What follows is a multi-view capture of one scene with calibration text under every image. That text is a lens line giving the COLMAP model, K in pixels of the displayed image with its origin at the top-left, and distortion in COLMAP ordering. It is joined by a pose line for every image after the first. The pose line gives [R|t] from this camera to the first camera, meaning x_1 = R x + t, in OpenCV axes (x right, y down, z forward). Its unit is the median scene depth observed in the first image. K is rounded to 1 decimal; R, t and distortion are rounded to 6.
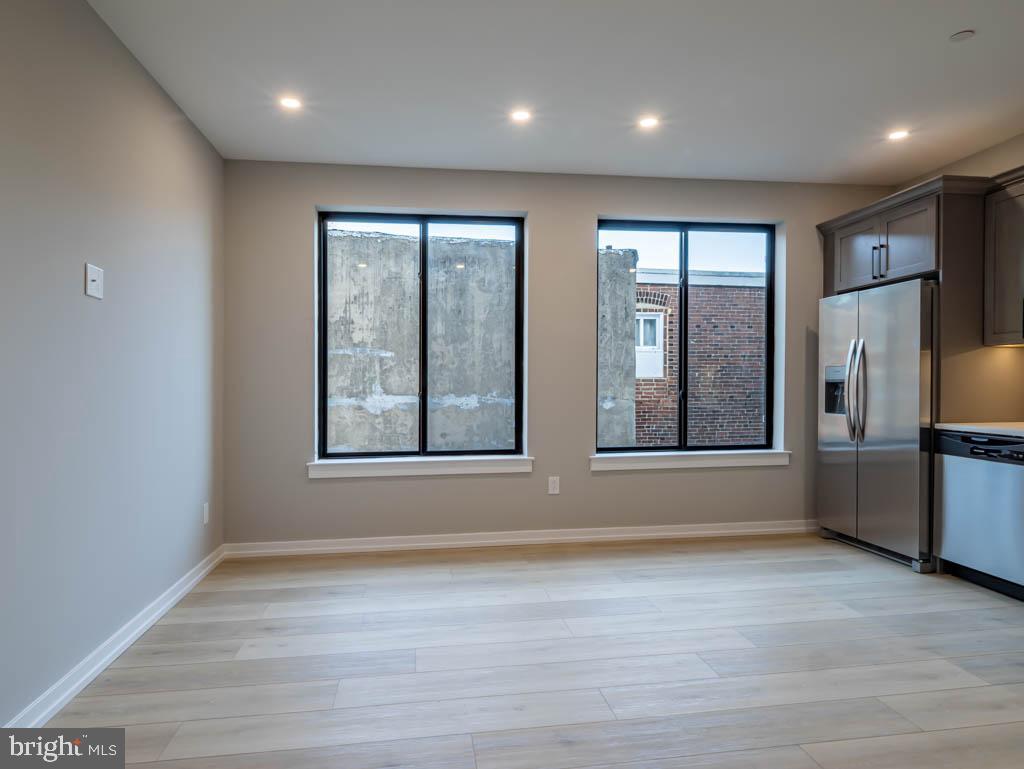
lens RADIAL K [[662.5, 0, 508.7], [0, 662.5, 404.8], [0, 0, 1]] dist [-0.005367, -0.001830]
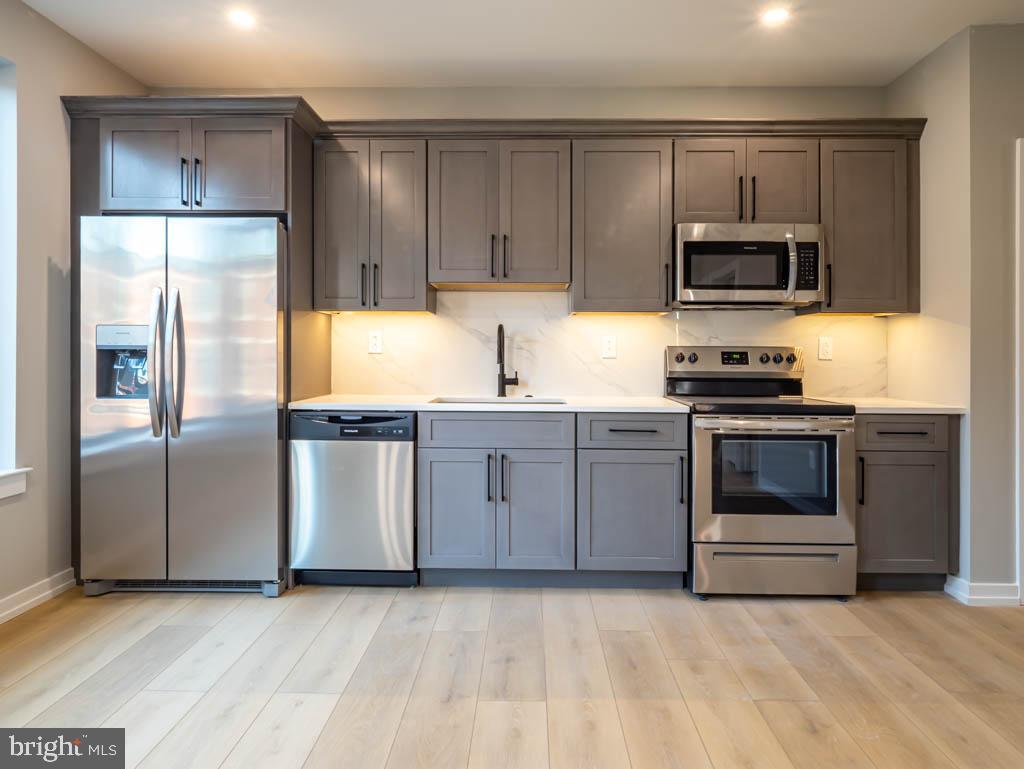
lens RADIAL K [[630.2, 0, 525.1], [0, 630.2, 356.9], [0, 0, 1]] dist [0.020516, -0.004843]
pose [[0.171731, -0.000747, 0.985144, -0.059736], [0.023965, 0.999707, -0.003420, -0.017592], [-0.984852, 0.024197, 0.171699, 0.579430]]
